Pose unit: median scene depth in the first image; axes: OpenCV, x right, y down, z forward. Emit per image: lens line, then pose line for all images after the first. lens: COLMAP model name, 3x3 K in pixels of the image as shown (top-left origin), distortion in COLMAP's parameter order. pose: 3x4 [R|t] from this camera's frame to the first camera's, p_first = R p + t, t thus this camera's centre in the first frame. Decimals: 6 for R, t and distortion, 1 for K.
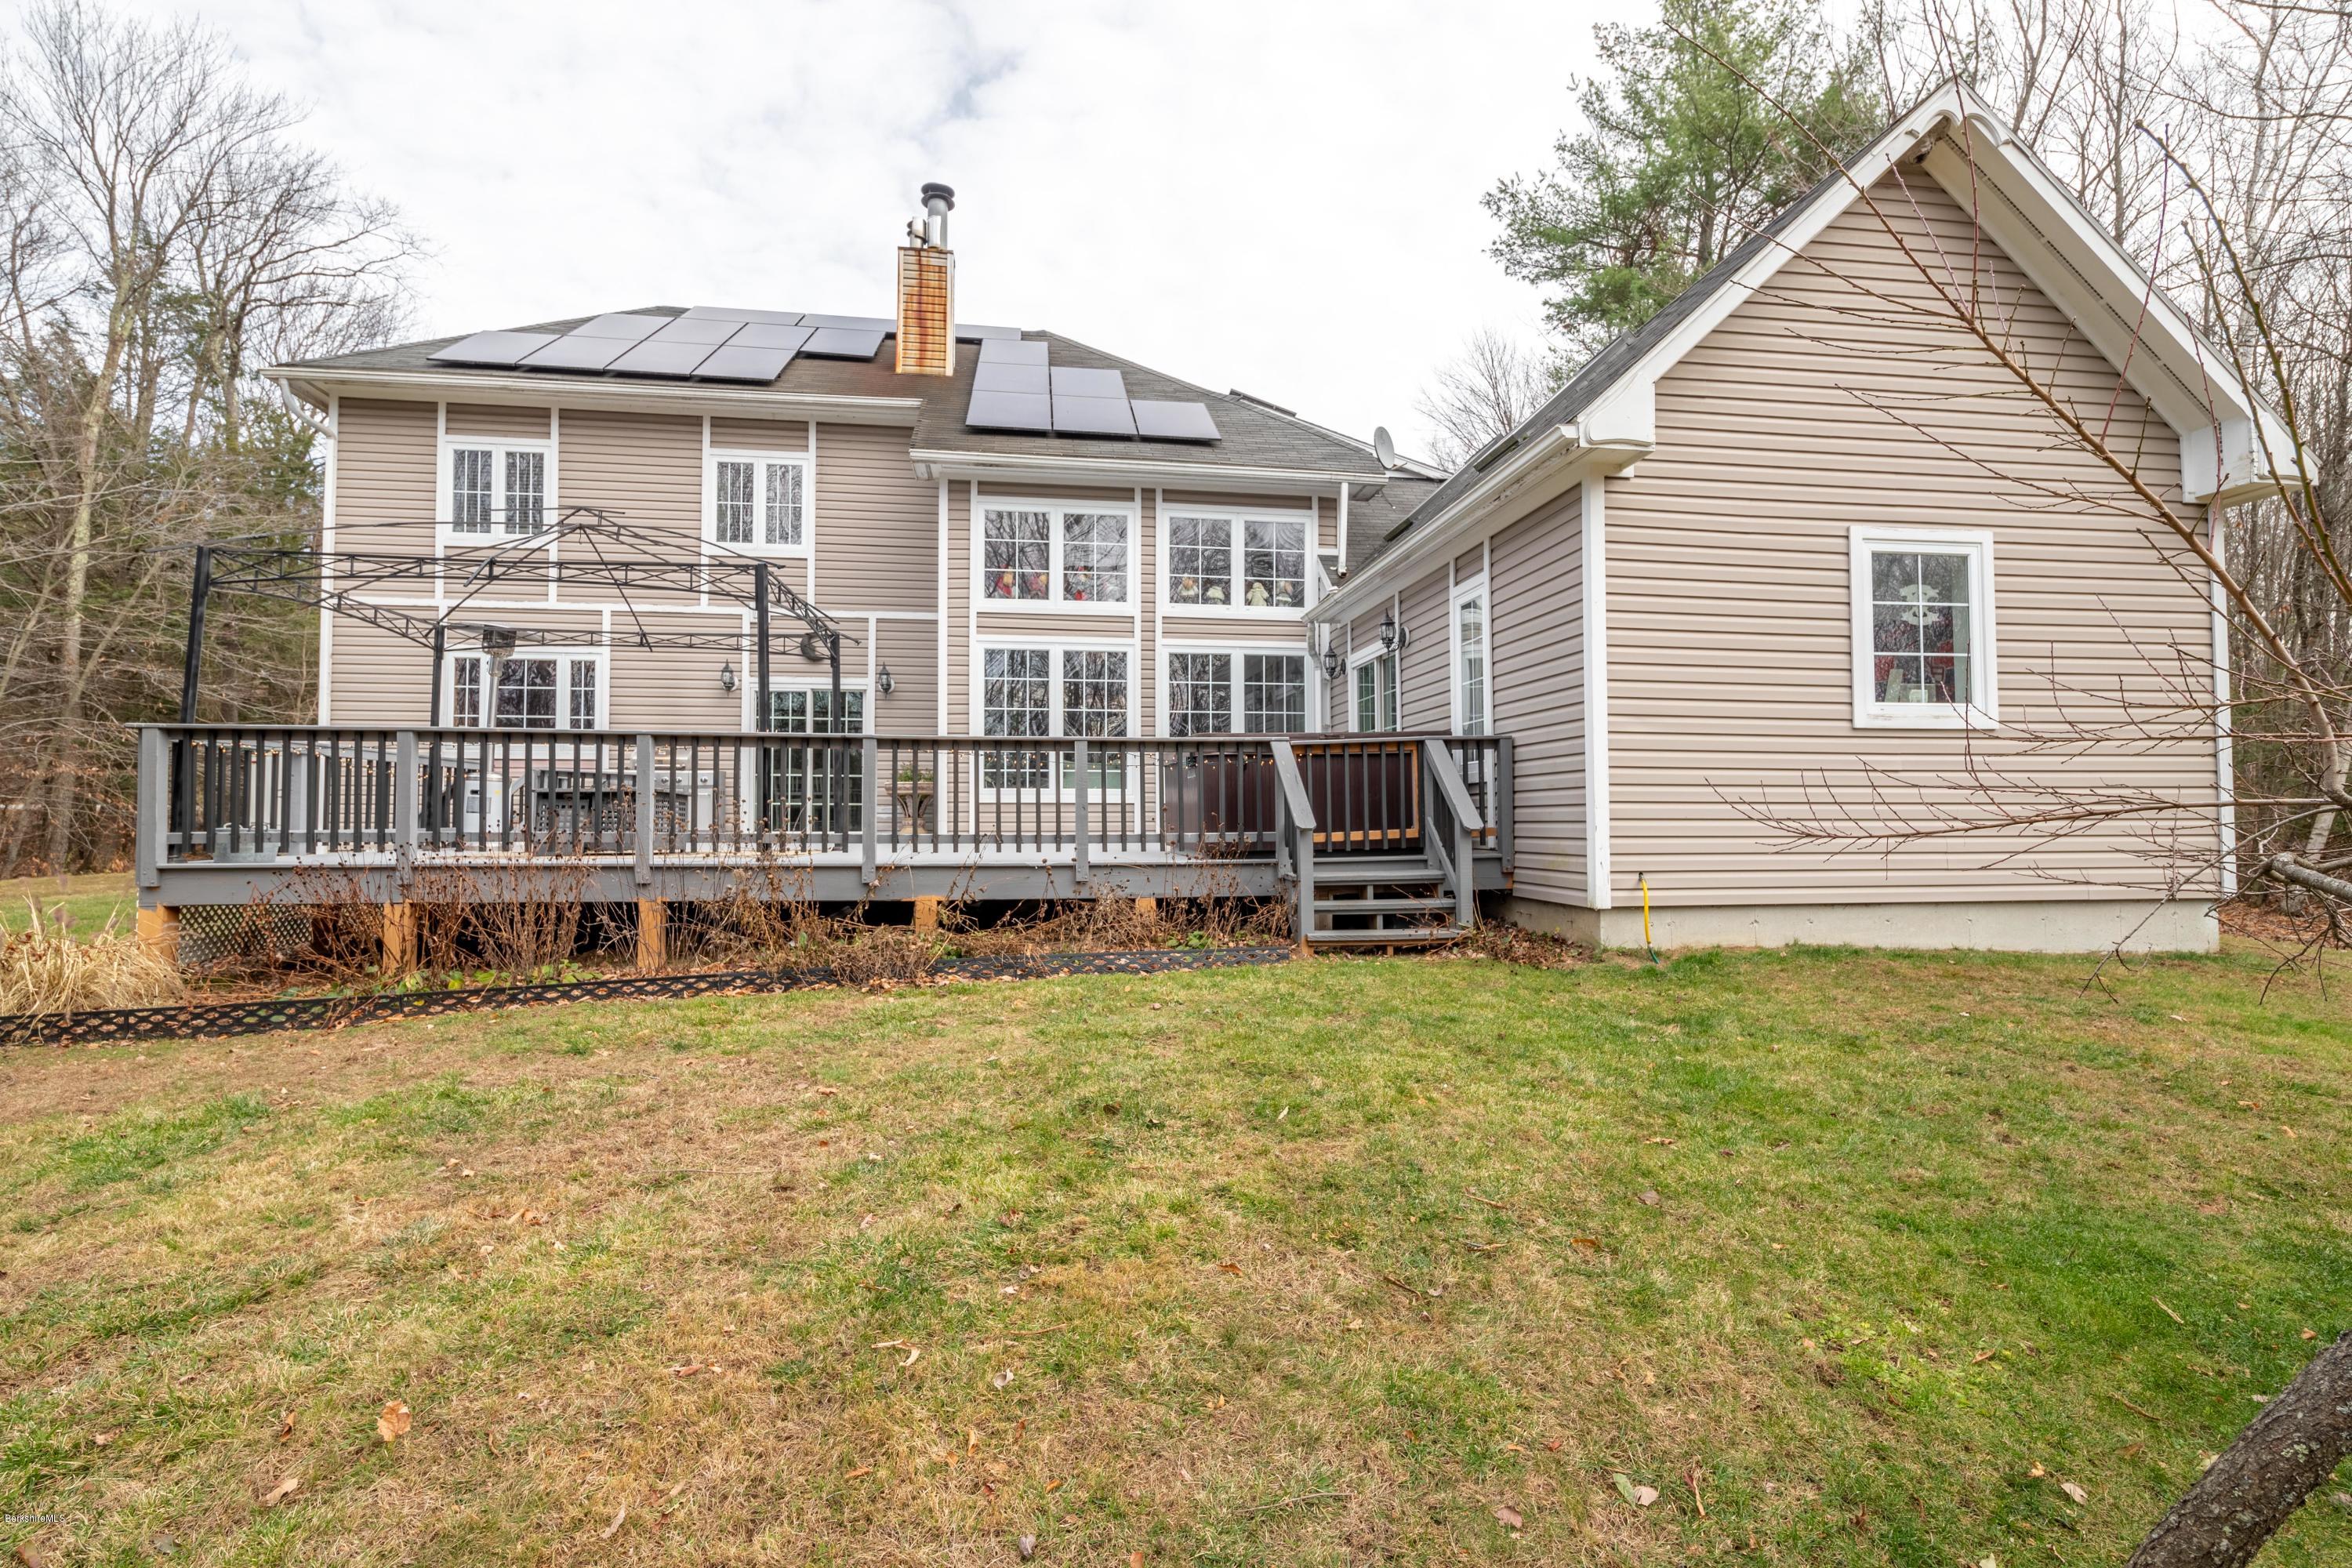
lens RADIAL K [[1080.3, 0, 1174.9], [0, 1080.3, 789.8], [0, 0, 1]] dist [0.003754, -0.001863]
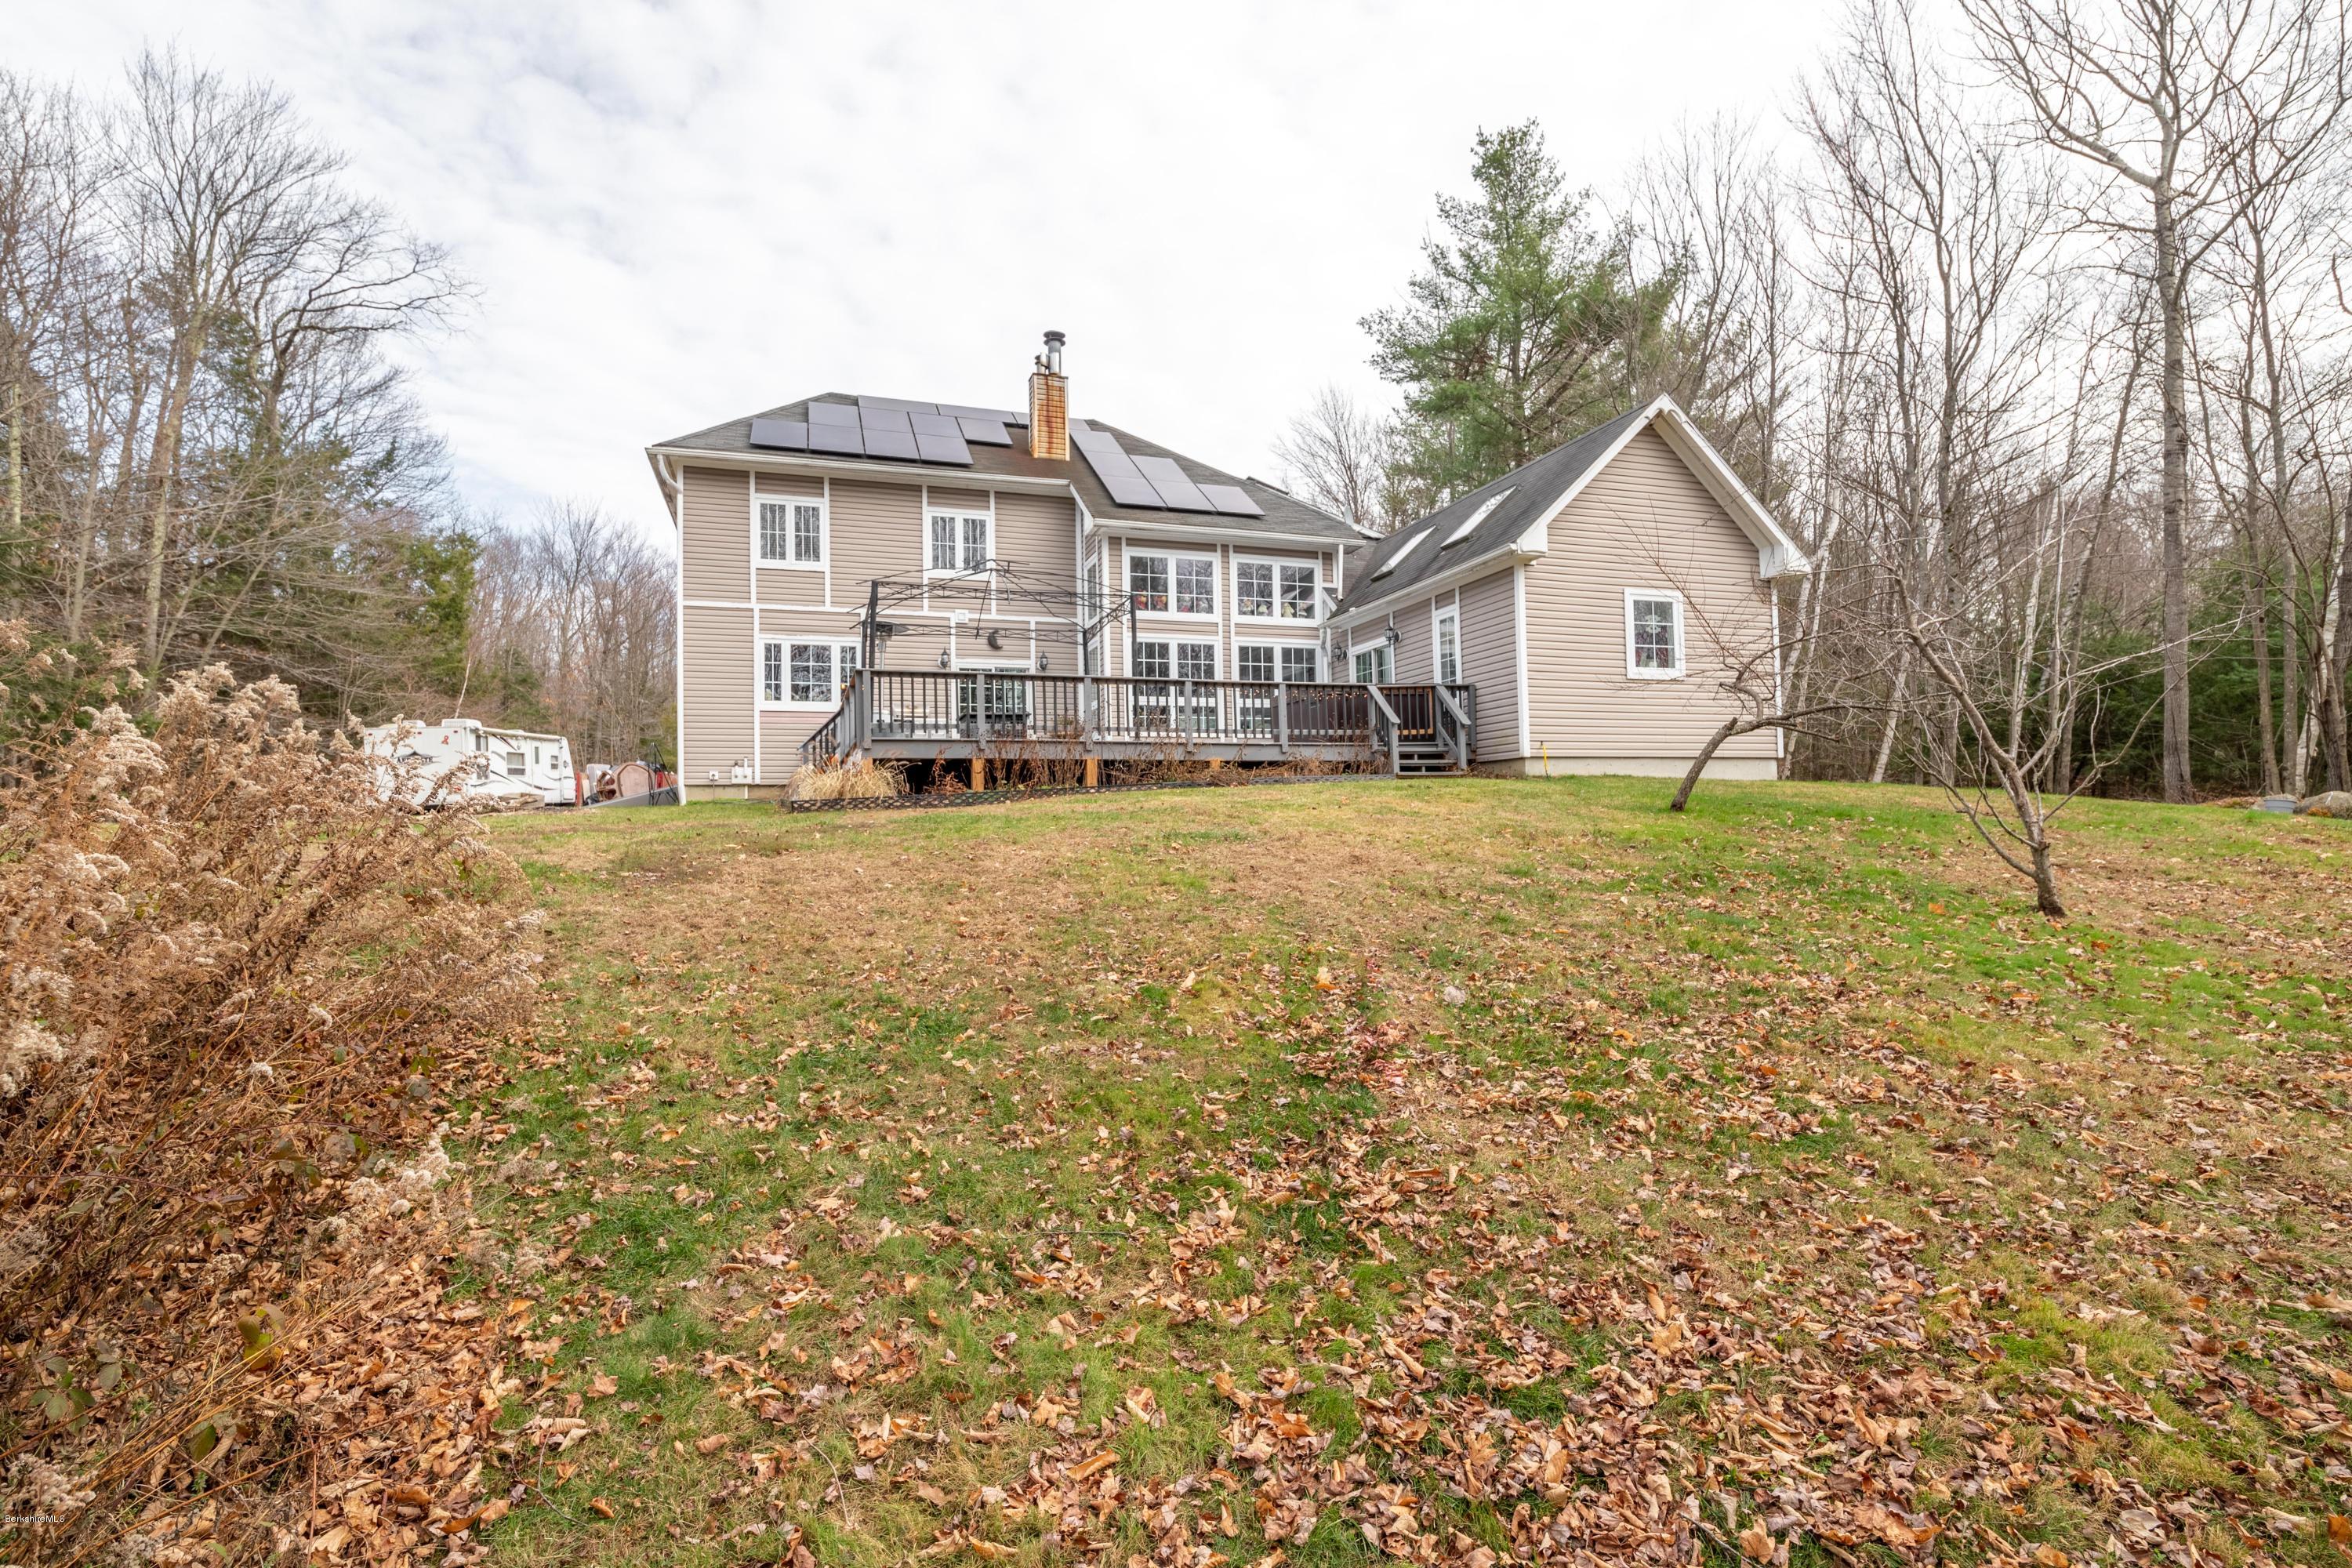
lens RADIAL K [[1080.3, 0, 1167.0], [0, 1080.3, 792.8], [0, 0, 1]] dist [0.003754, -0.001863]
pose [[0.984852, -0.010902, 0.173052, -0.393446], [0.011481, 0.999931, -0.002348, 0.097670], [-0.173014, 0.004299, 0.984910, -0.583048]]
